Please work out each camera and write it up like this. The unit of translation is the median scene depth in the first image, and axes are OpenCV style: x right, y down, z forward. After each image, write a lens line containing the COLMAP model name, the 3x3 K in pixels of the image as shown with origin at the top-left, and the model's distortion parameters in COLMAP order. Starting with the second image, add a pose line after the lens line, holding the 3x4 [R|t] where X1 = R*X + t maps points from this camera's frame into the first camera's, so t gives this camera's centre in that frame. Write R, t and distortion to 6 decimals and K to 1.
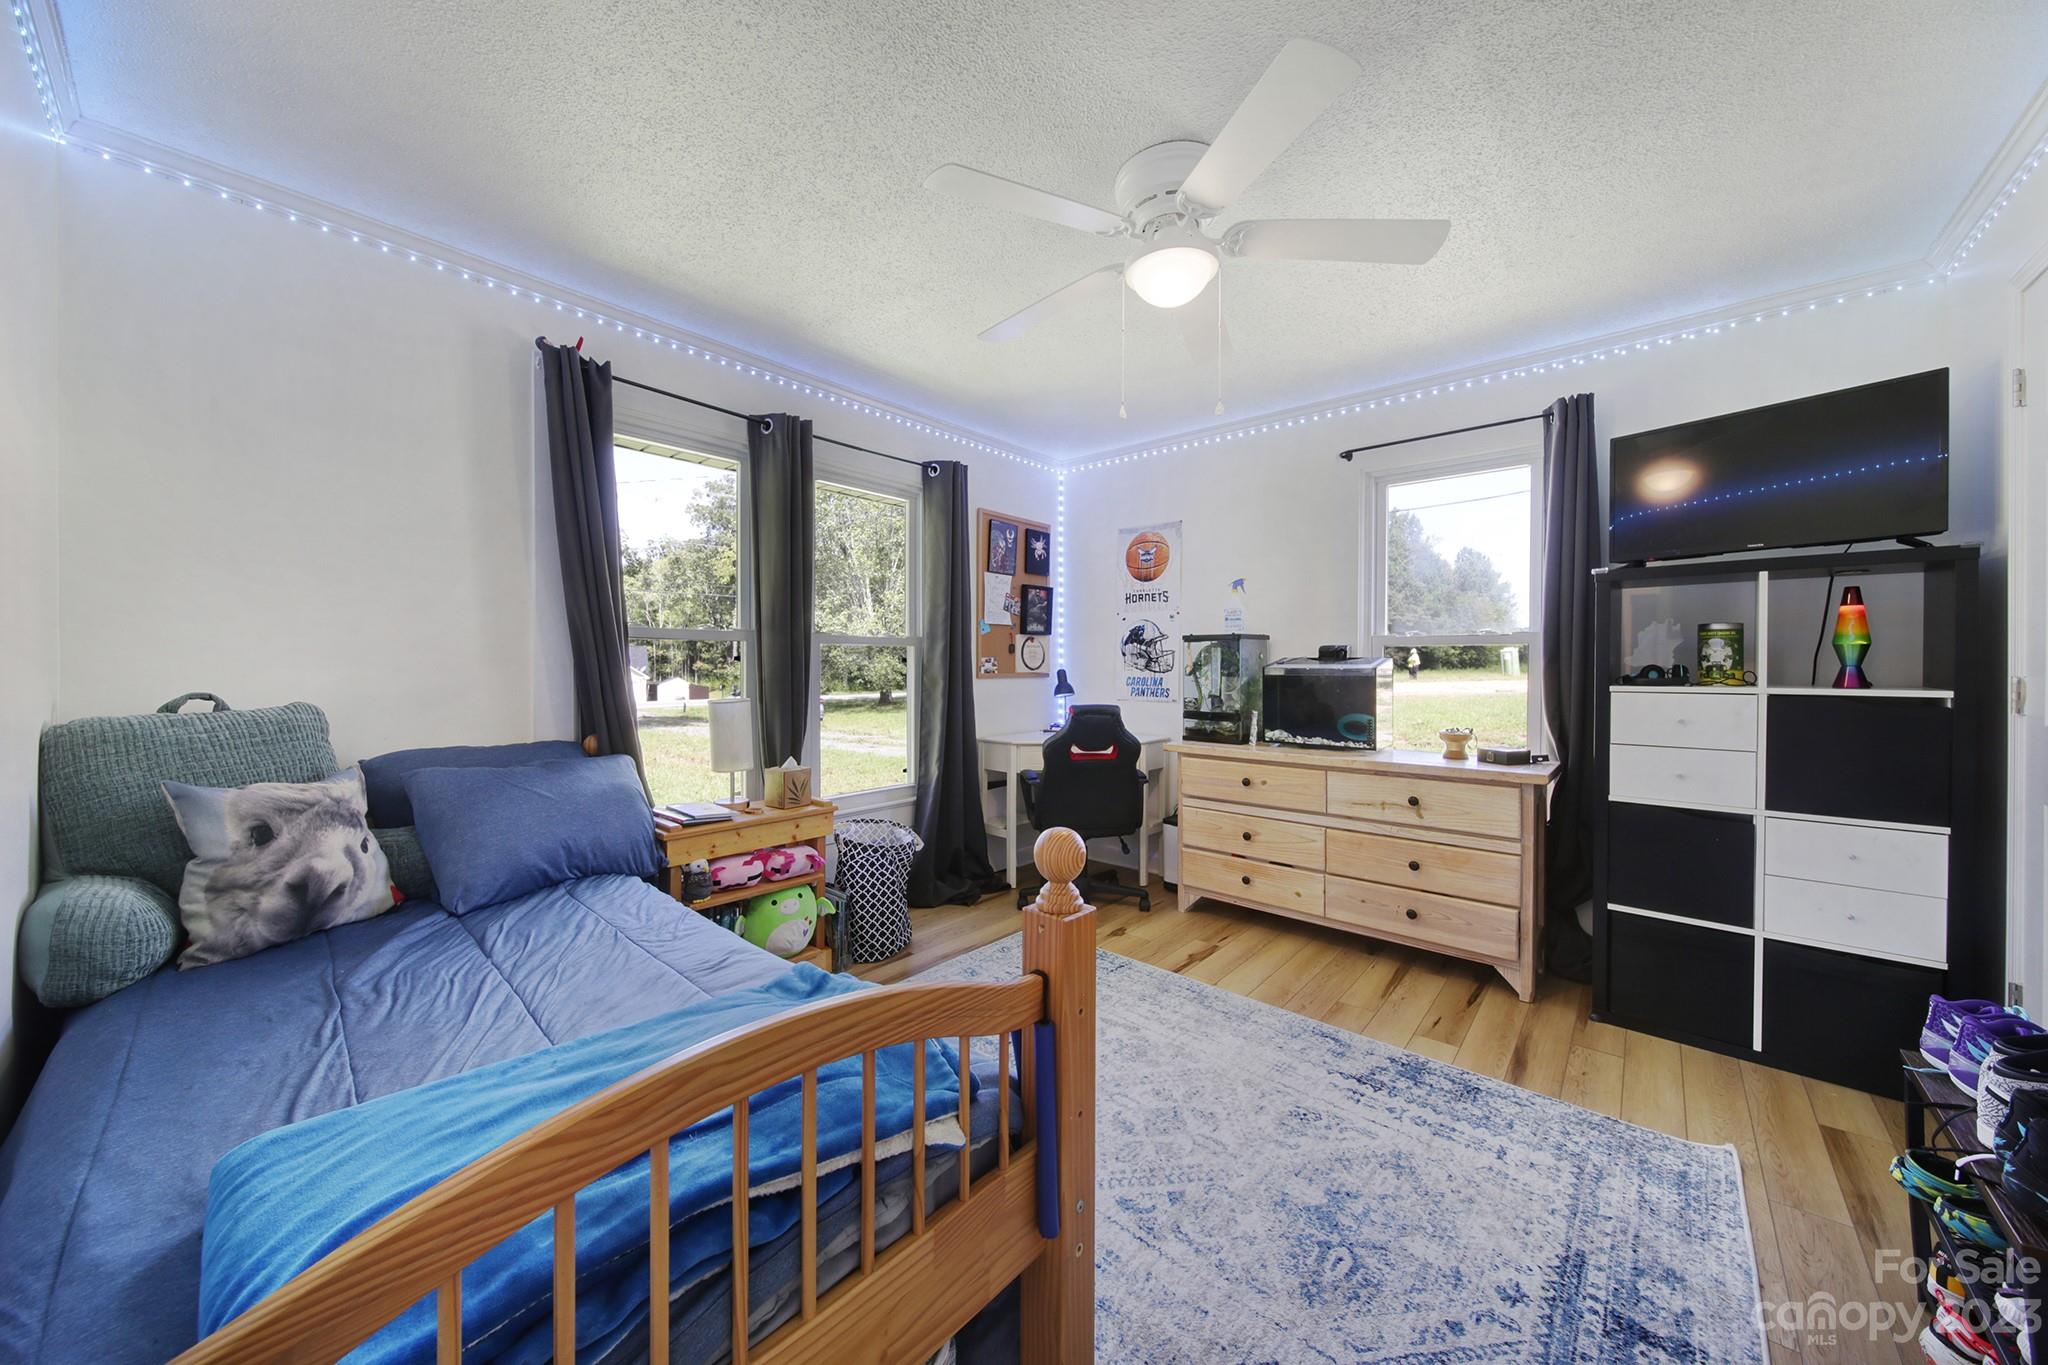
lens RADIAL K [[711.1, 0, 1024.0], [0, 711.1, 679.8], [0, 0, 1]] dist [0.001418, -0.000249]
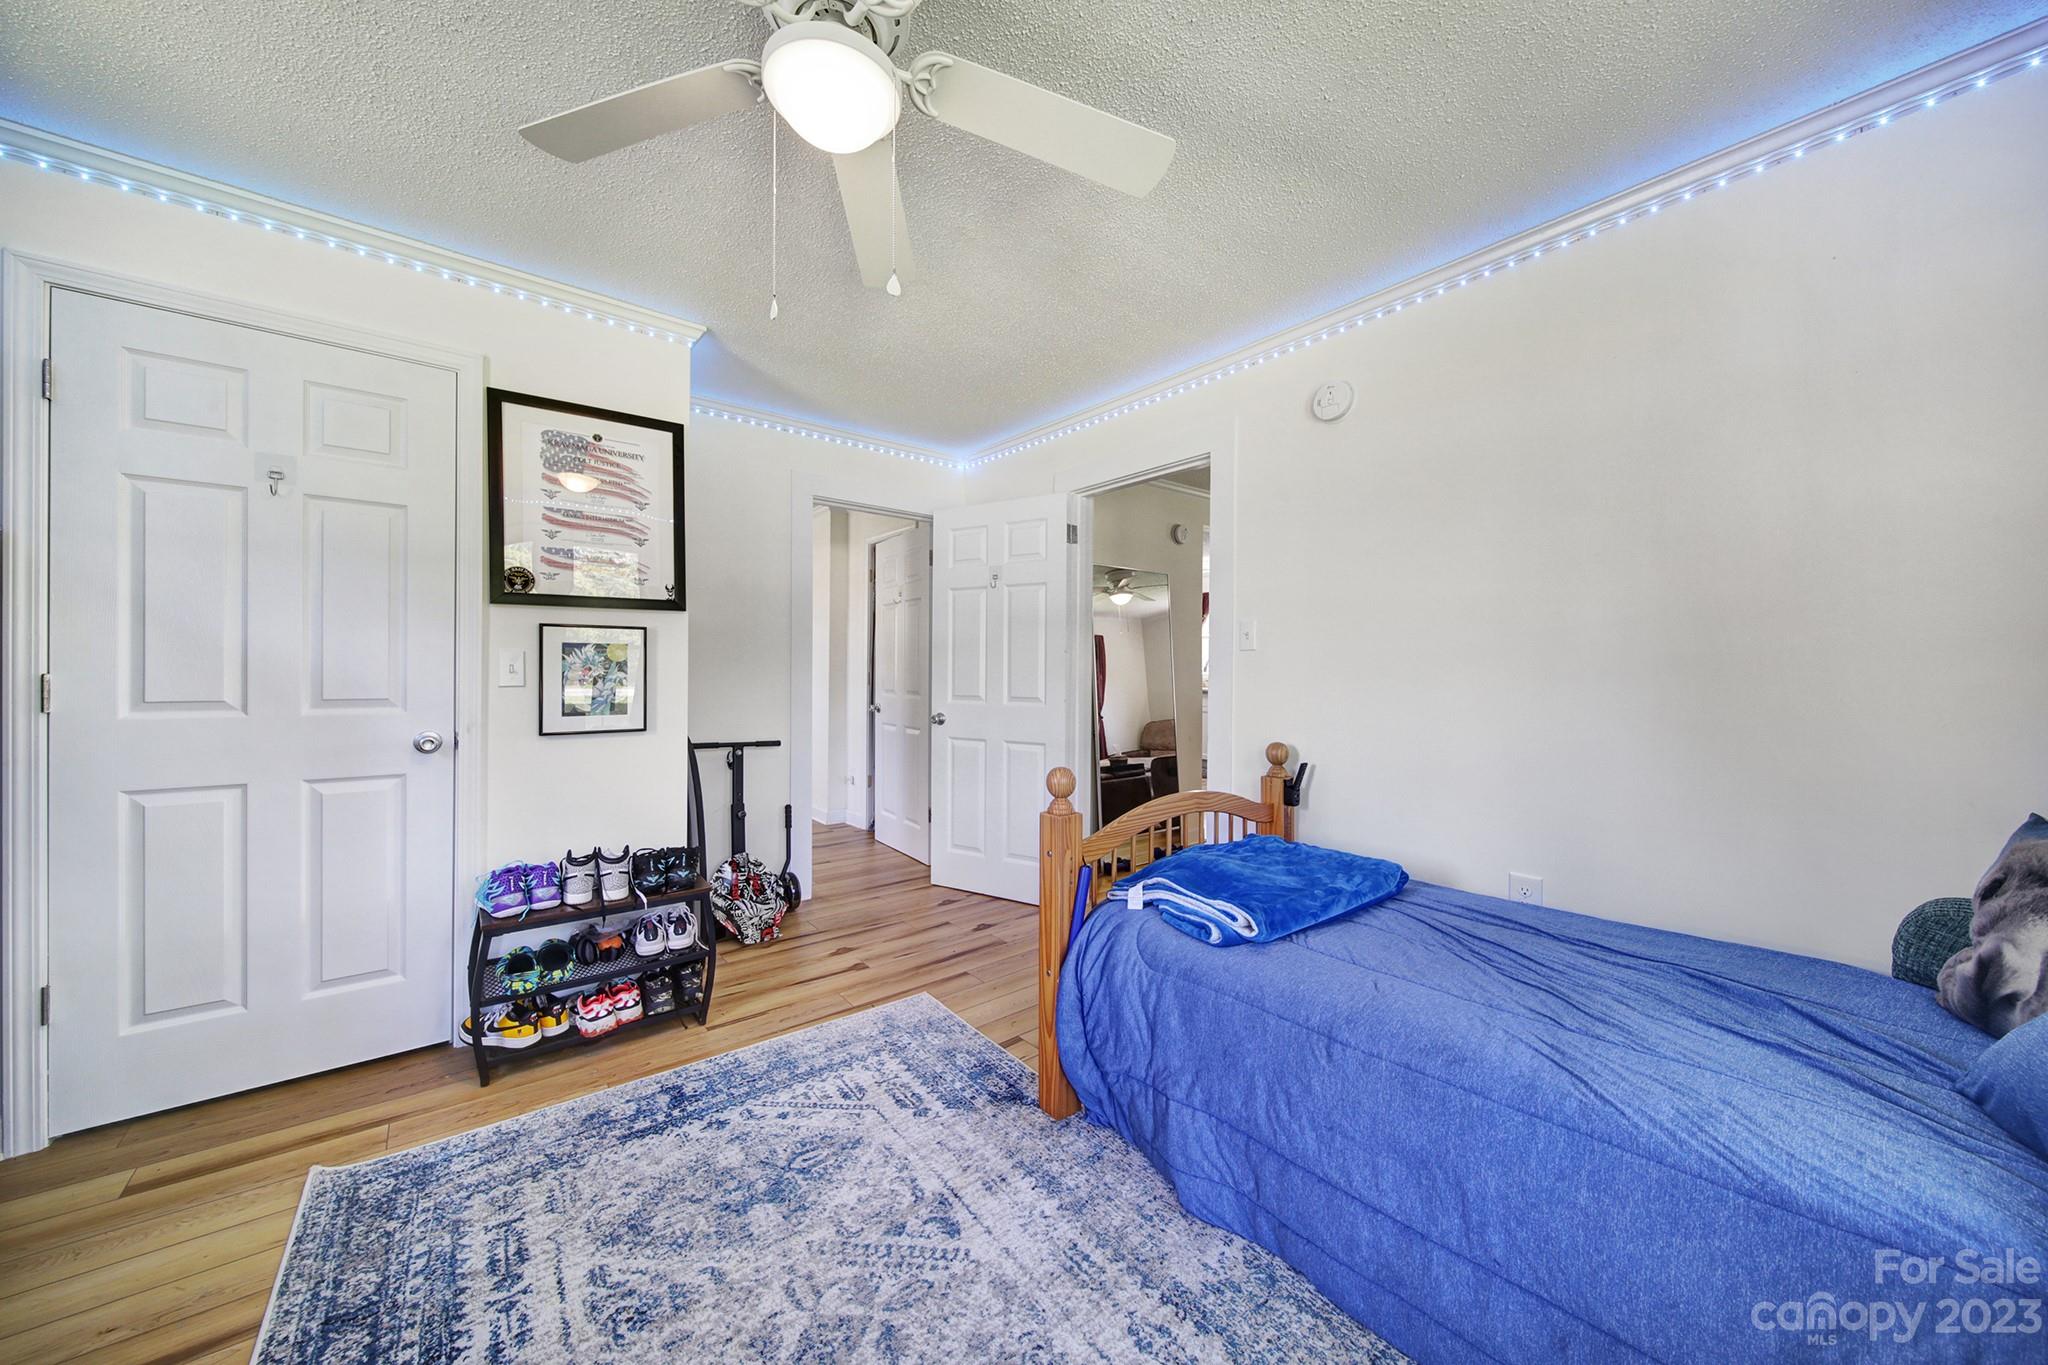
lens RADIAL K [[711.1, 0, 1023.7], [0, 711.1, 675.3], [0, 0, 1]] dist [0.001418, -0.000249]
pose [[-0.985030, -0.011653, 0.171989, -0.114070], [-0.009124, 0.999838, 0.015488, -0.032617], [-0.172142, 0.013687, -0.984977, 1.979458]]
